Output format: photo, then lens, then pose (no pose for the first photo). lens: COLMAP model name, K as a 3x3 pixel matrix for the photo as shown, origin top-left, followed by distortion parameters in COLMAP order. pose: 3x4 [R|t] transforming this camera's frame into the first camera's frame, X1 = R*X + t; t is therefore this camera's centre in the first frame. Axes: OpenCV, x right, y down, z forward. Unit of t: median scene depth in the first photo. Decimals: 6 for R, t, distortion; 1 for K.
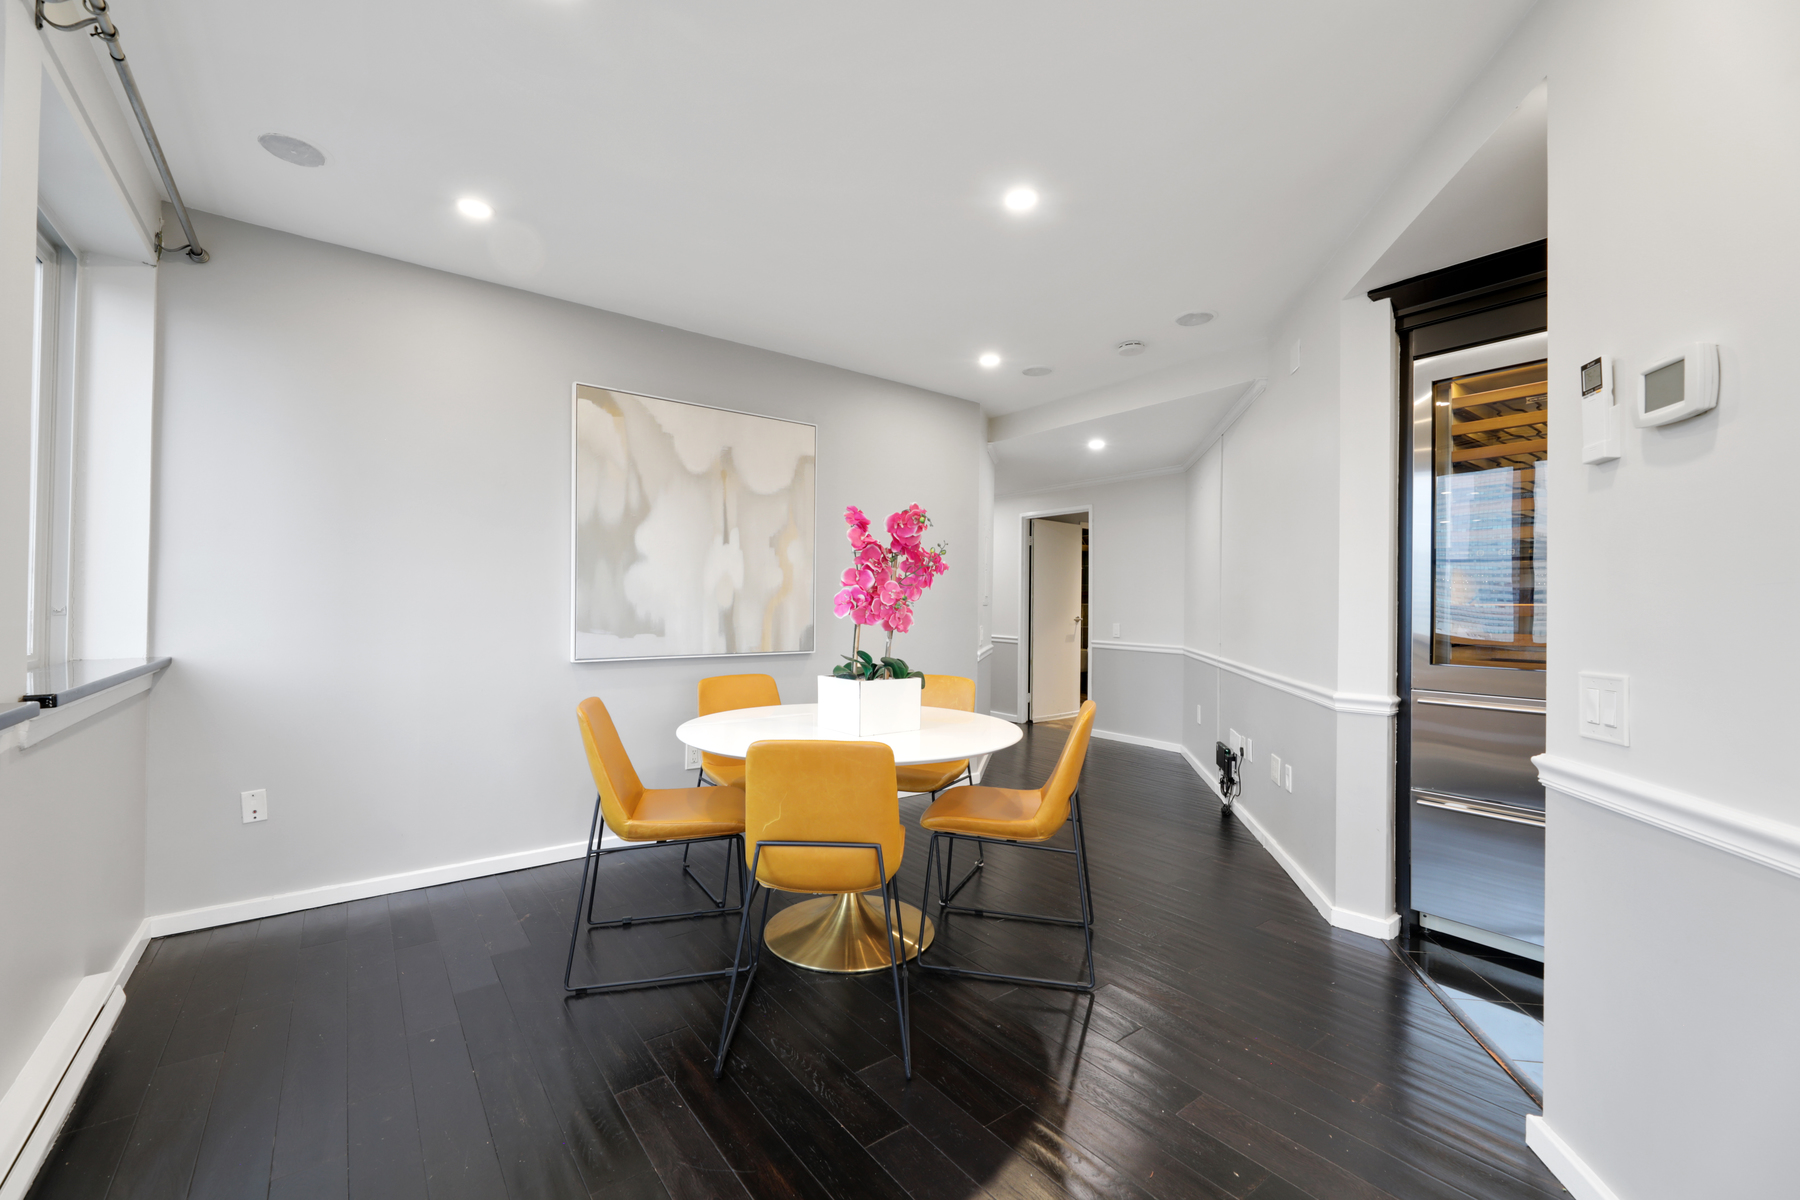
lens RADIAL K [[739.2, 0, 893.9], [0, 739.2, 597.2], [0, 0, 1]] dist [-0.003026, -0.000267]
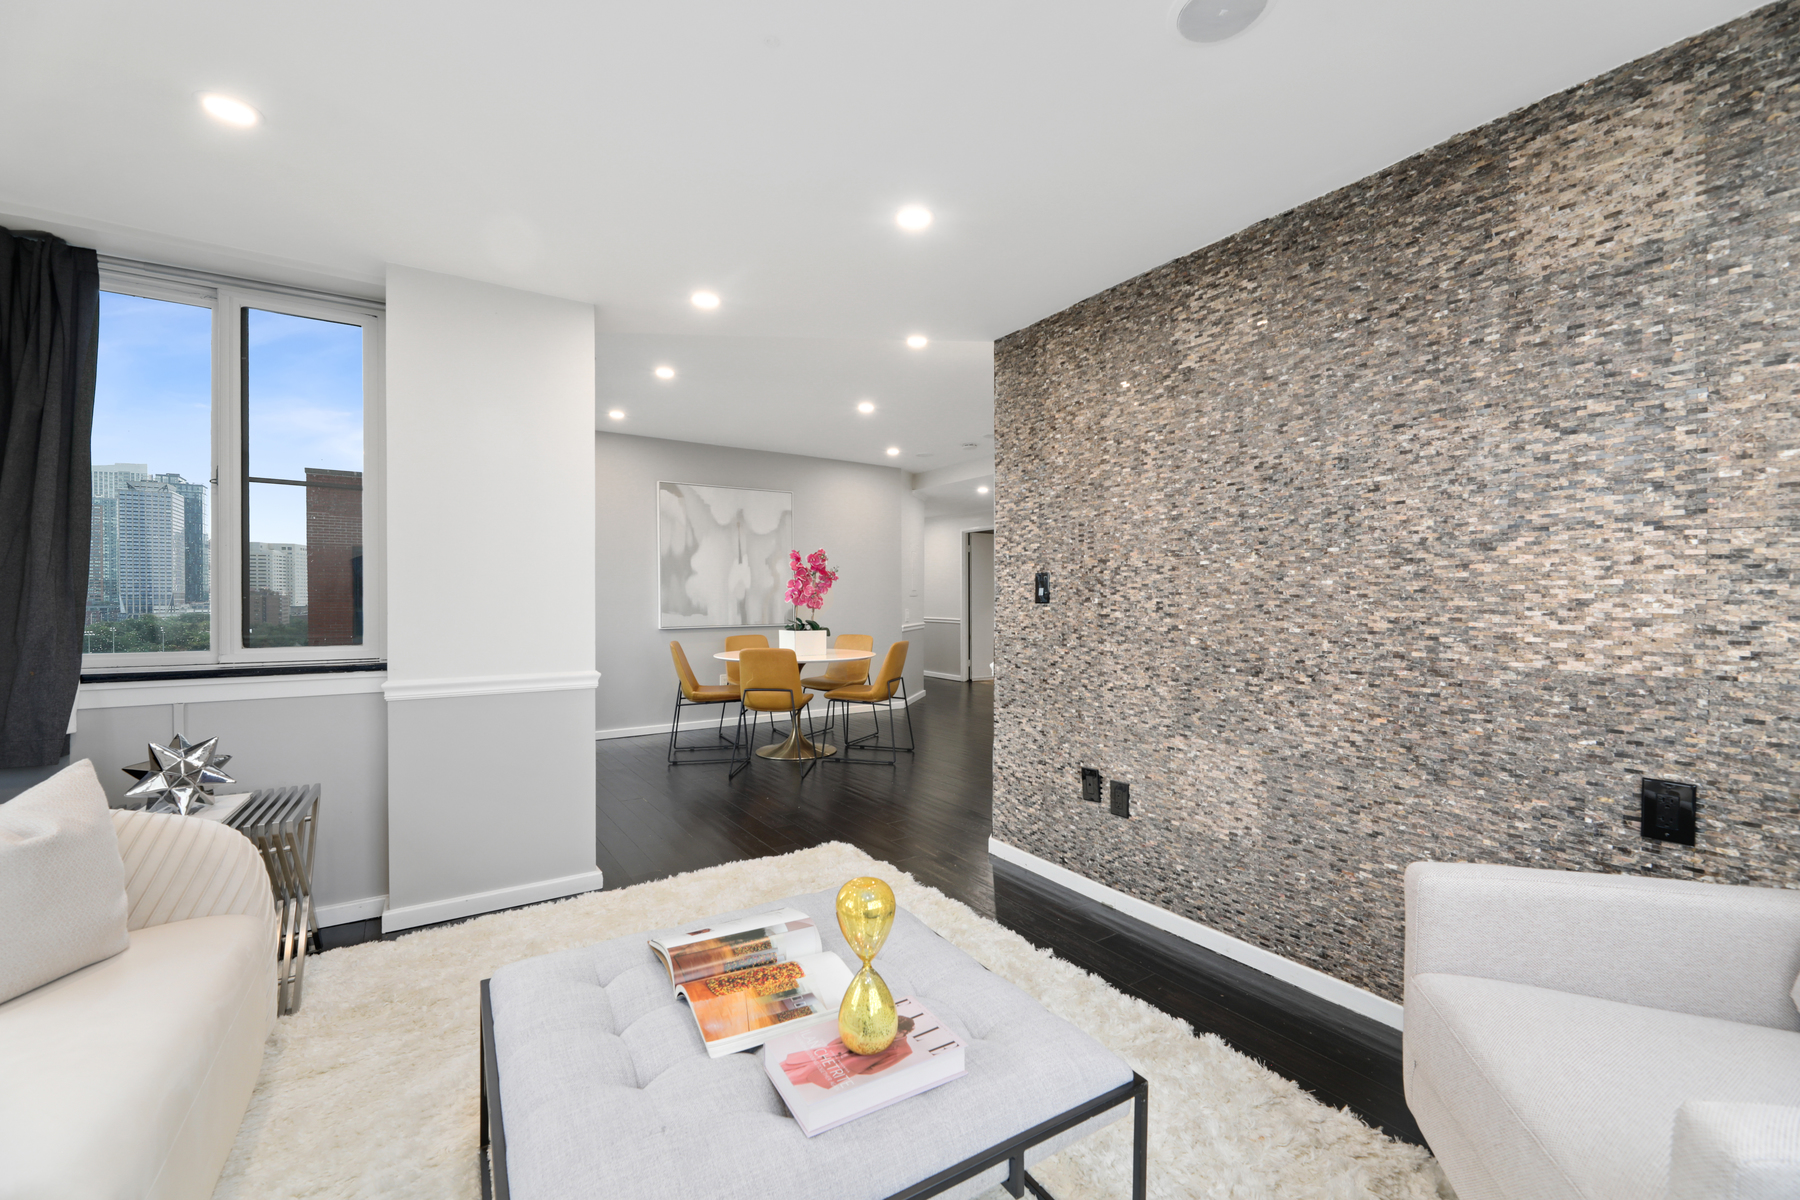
lens RADIAL K [[772.2, 0, 900.0], [0, 772.2, 600.0], [0, 0, 1]] dist [-0.001571, -0.000044]
pose [[0.998376, -0.013834, -0.055258, 0.279287], [0.014532, 0.999819, 0.012249, -0.001813], [0.055078, -0.013032, 0.998397, -0.906564]]
